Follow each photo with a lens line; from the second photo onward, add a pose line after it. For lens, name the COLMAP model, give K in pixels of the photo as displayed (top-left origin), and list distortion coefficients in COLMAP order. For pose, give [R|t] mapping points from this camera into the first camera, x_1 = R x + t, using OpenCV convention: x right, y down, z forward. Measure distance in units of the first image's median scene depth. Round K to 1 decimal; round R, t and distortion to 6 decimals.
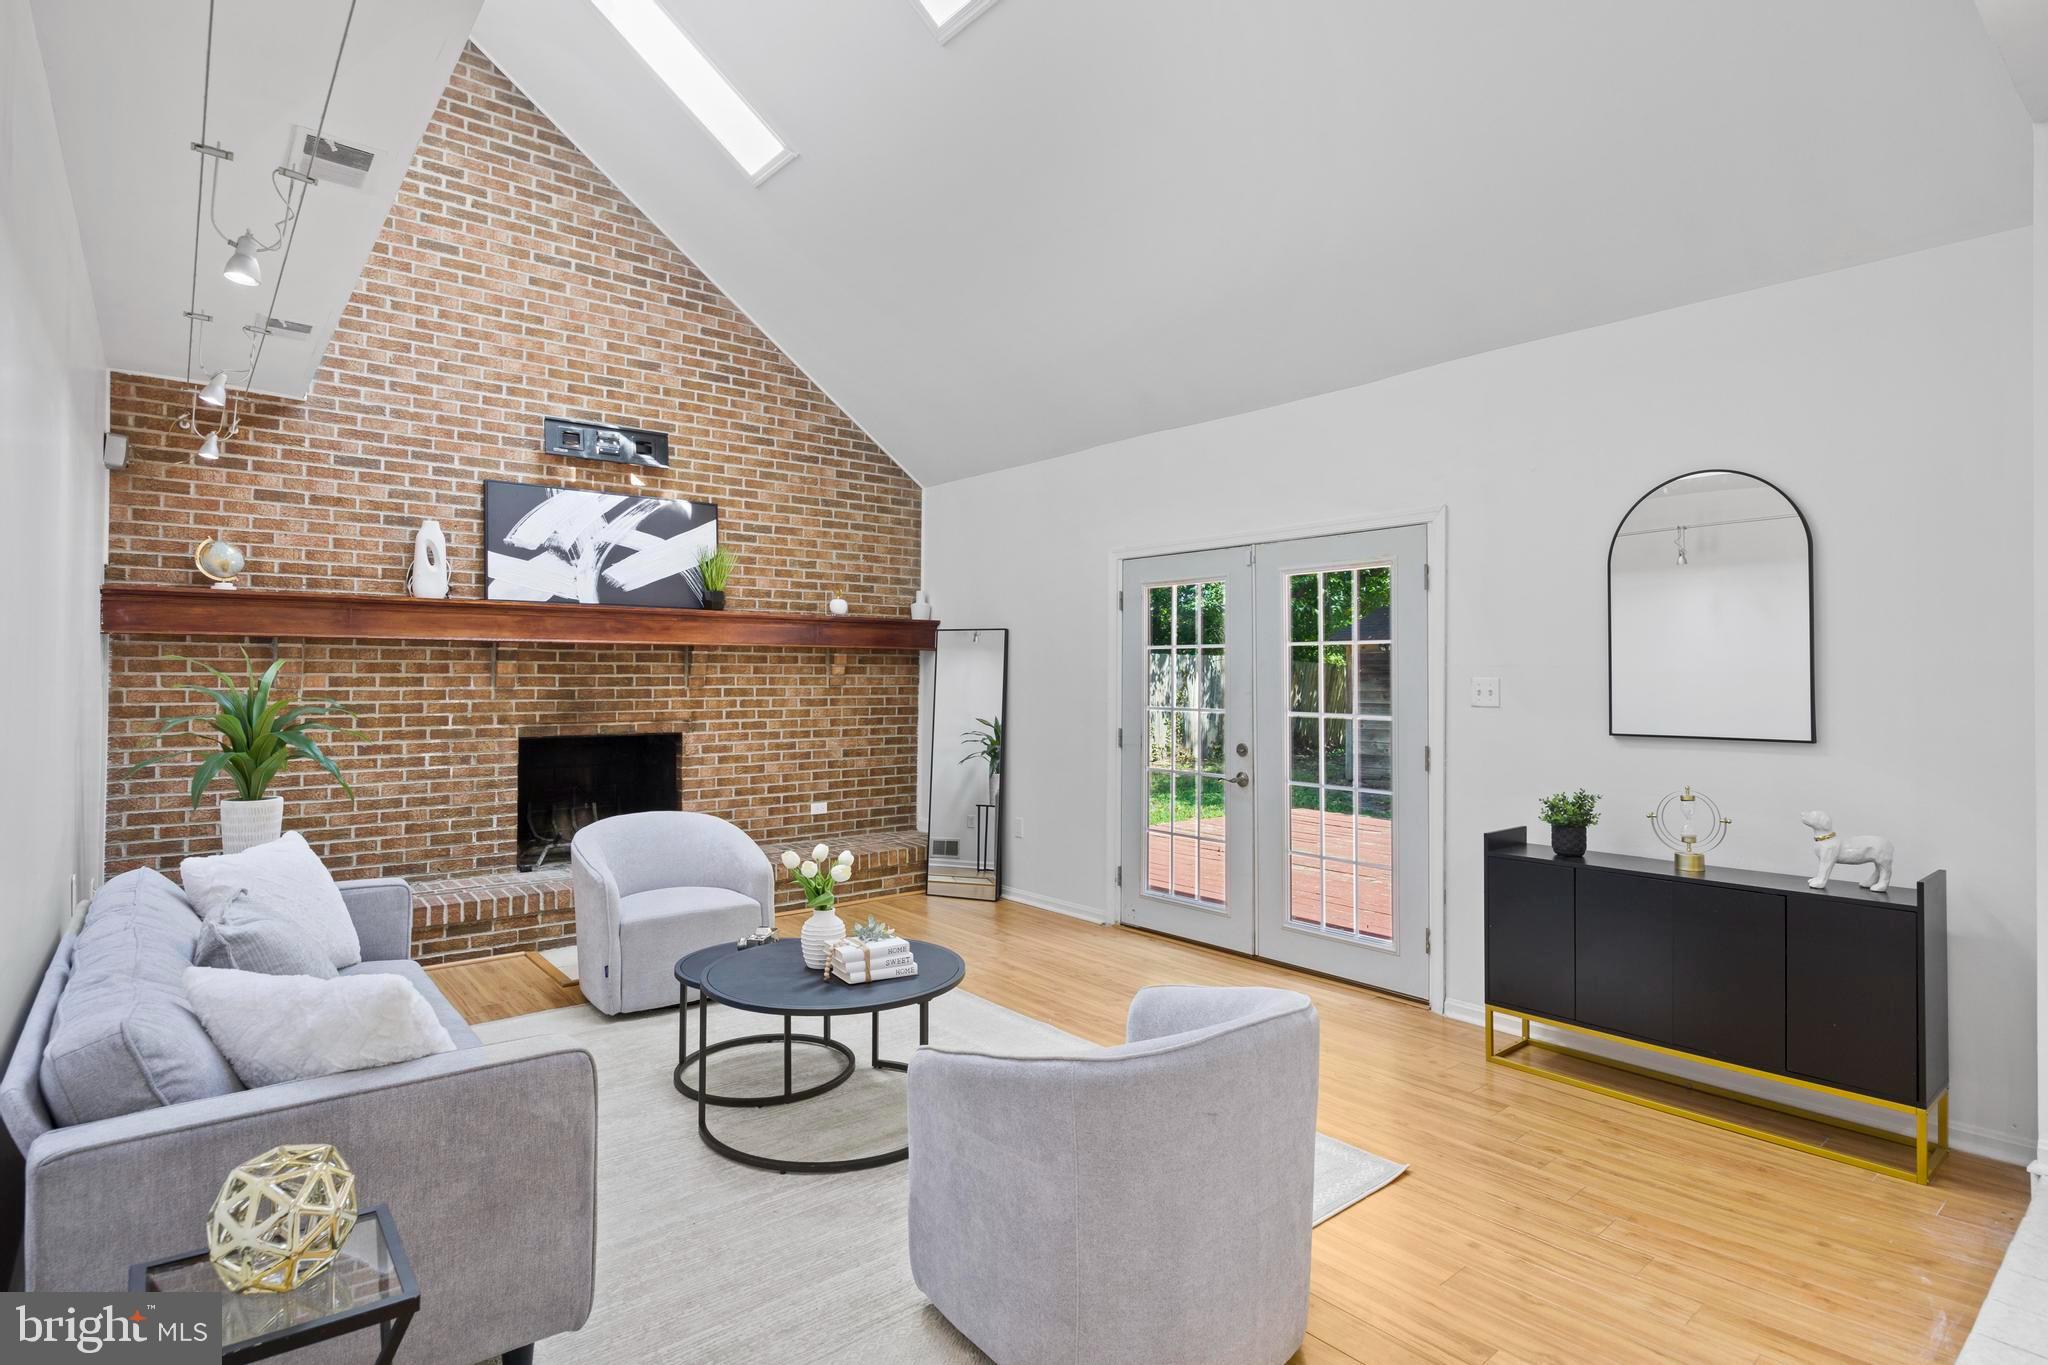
lens RADIAL K [[1036.6, 0, 1019.2], [0, 1036.6, 660.8], [0, 0, 1]] dist [-0.018422, 0.009216]
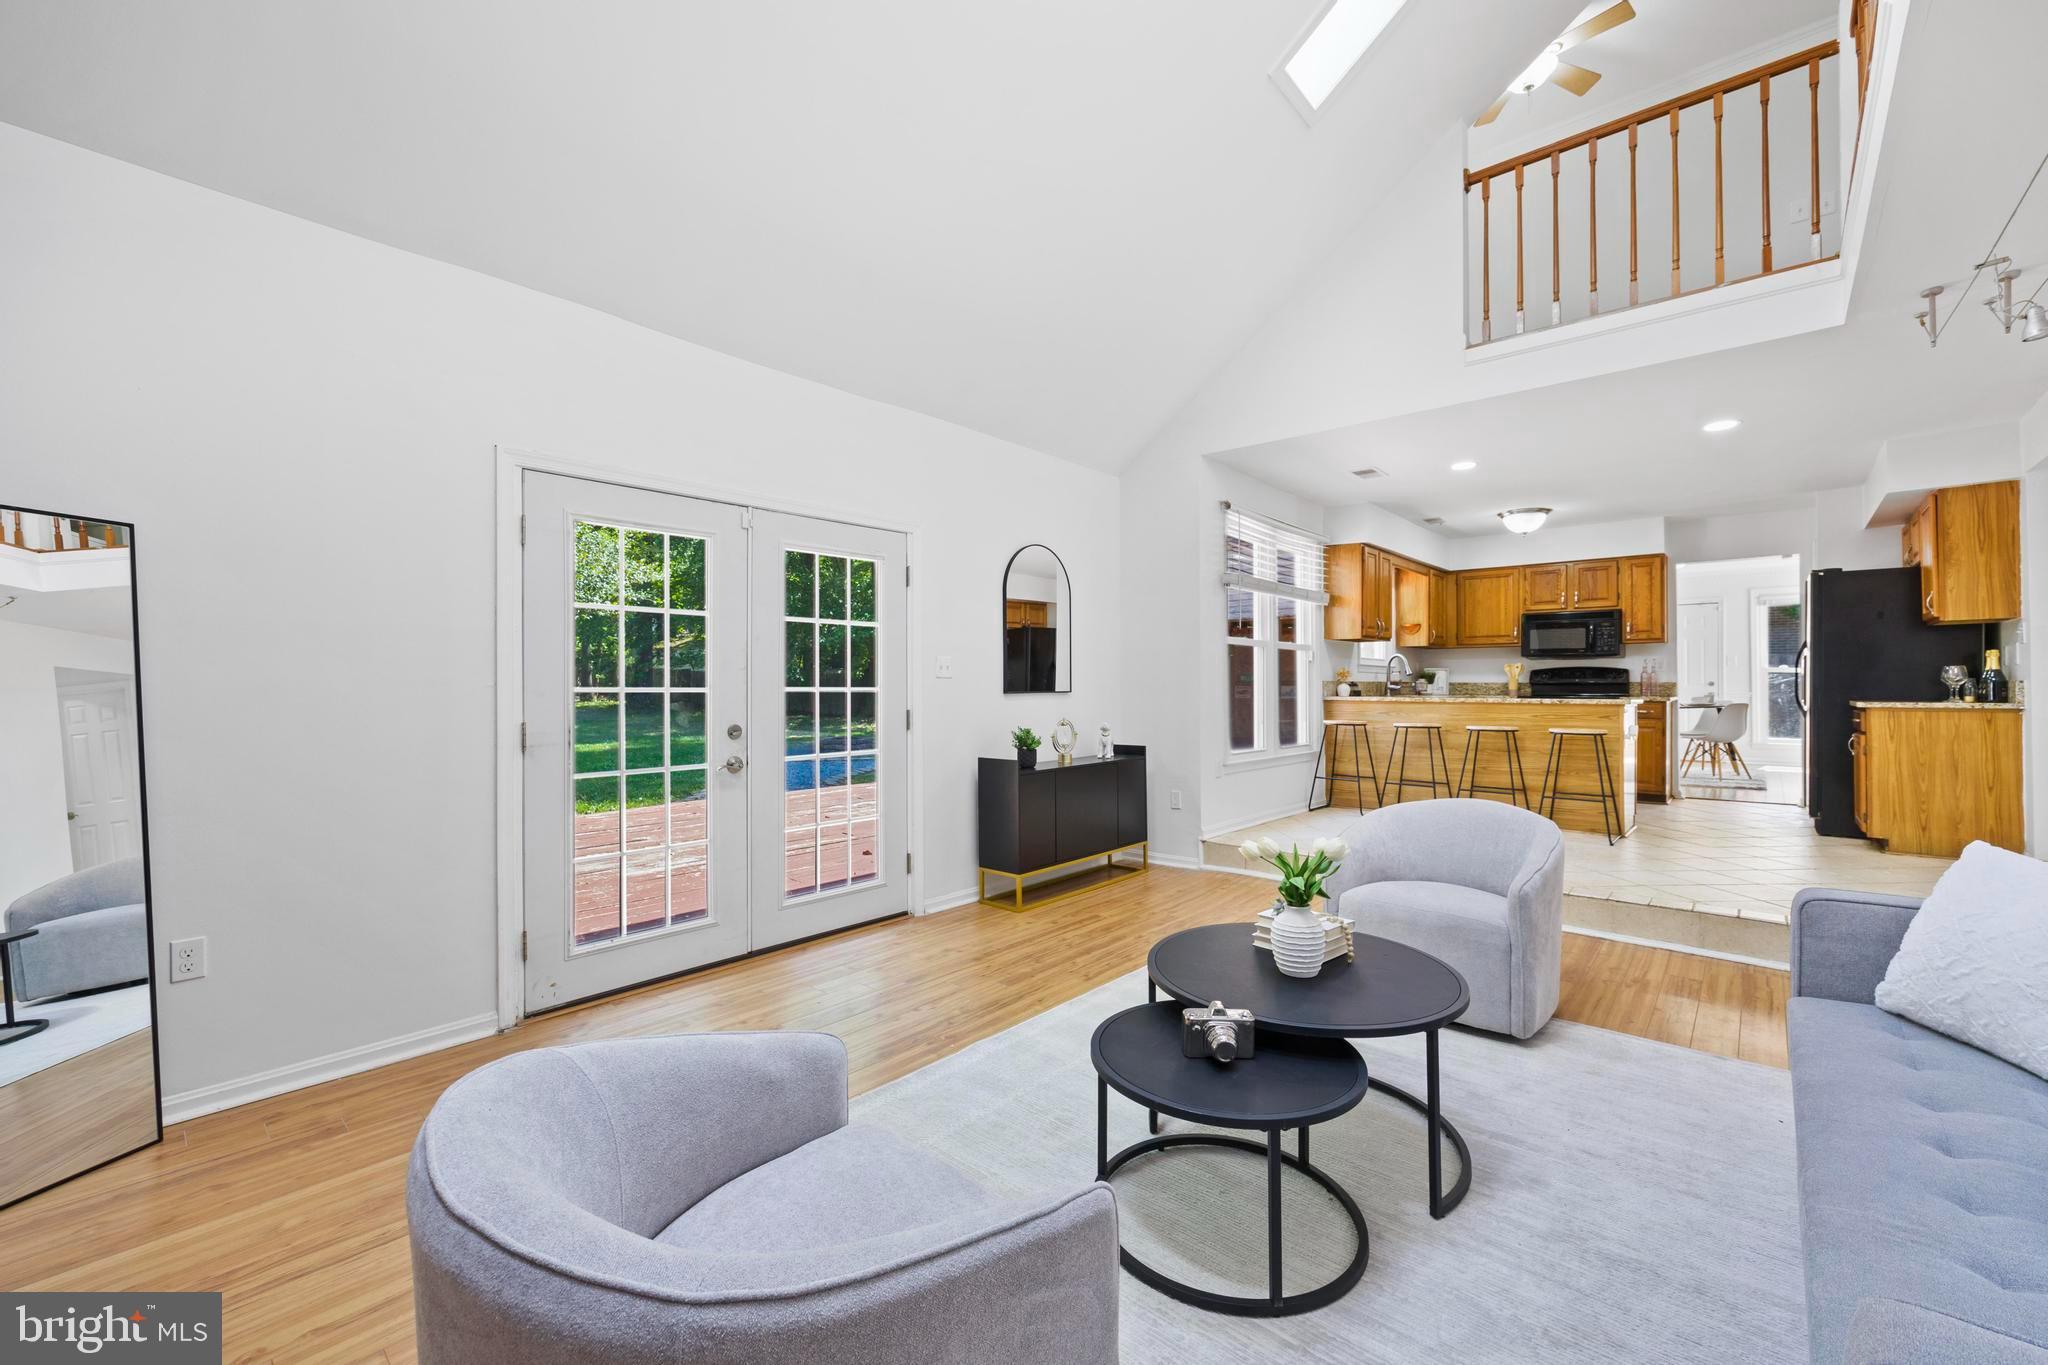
lens RADIAL K [[821.5, 0, 1023.3], [0, 821.5, 687.9], [0, 0, 1]] dist [-0.001756, -0.000177]
pose [[-0.150515, -0.007485, 0.988579, -0.483443], [-0.011104, 0.999921, 0.005880, 0.037264], [-0.988545, -0.010092, -0.150586, 0.790343]]
